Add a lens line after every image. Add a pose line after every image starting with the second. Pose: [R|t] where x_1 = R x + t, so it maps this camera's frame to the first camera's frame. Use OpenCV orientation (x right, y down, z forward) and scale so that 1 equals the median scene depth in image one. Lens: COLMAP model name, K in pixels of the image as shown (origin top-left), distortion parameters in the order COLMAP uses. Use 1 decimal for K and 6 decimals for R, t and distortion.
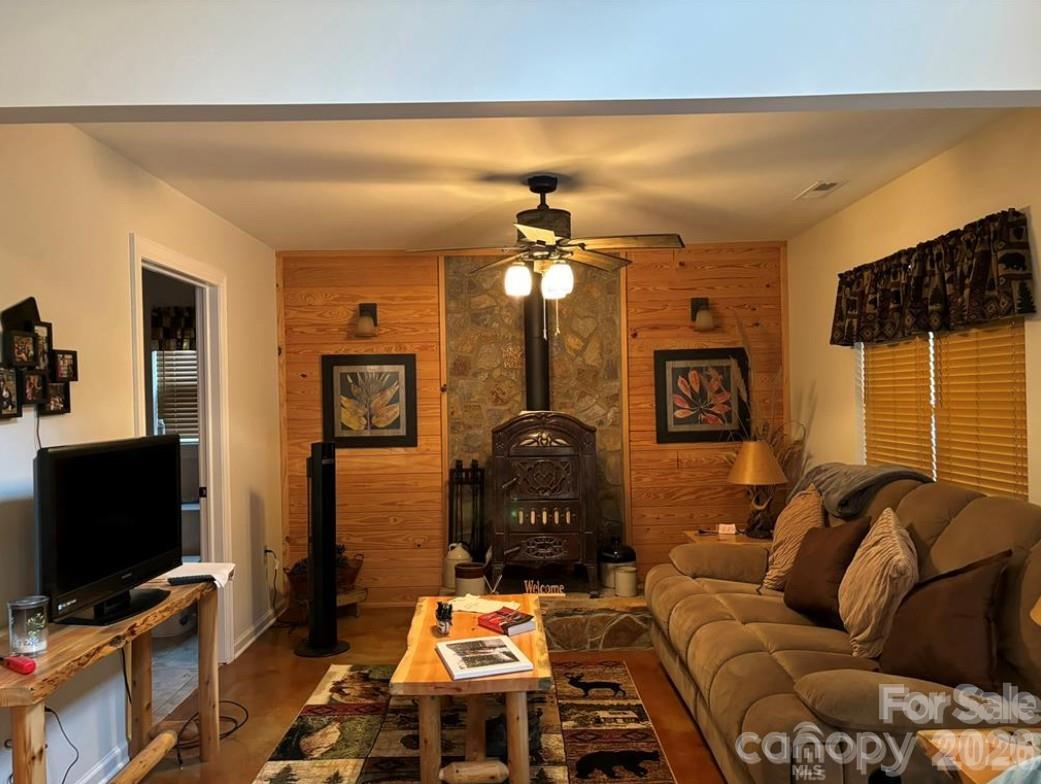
lens RADIAL K [[829.9, 0, 520.5], [0, 829.9, 392.0], [0, 0, 1]] dist [0.110070, 0.000050]
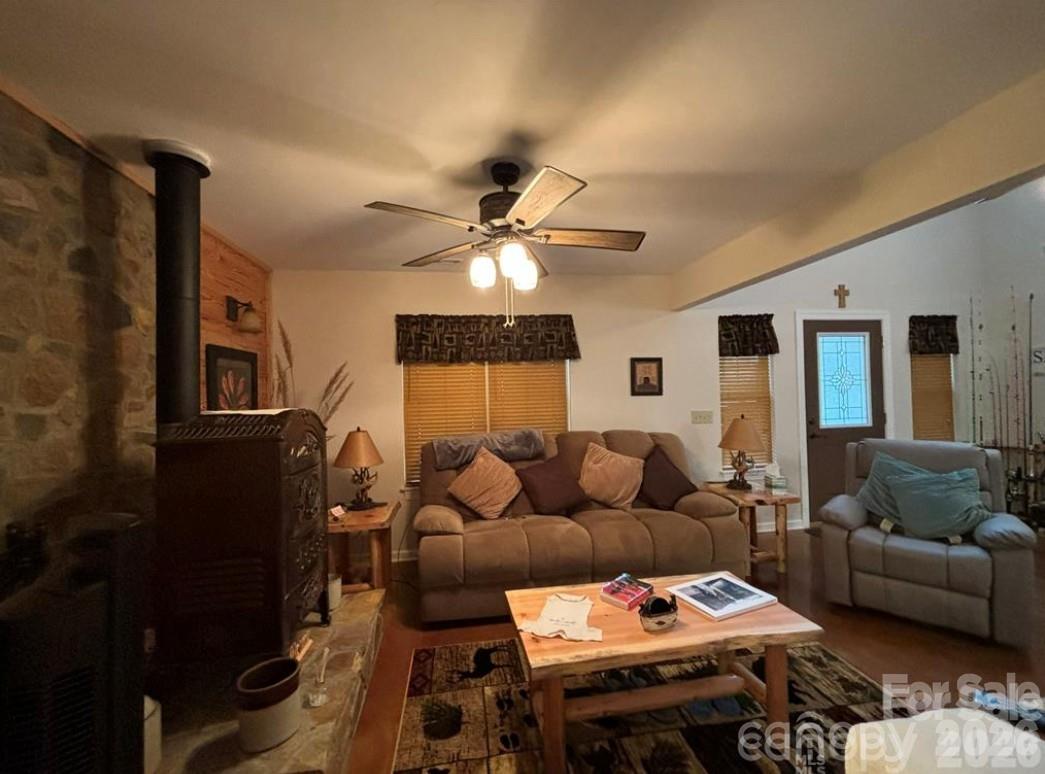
lens RADIAL K [[436.6, 0, 522.5], [0, 436.6, 387.0], [0, 0, 1]] dist [-0.000221, 0.000088]
pose [[-0.158746, 0.047142, 0.986193, -0.603378], [0.022527, 0.998772, -0.044118, 0.040385], [-0.987062, 0.015212, -0.159613, 1.323085]]
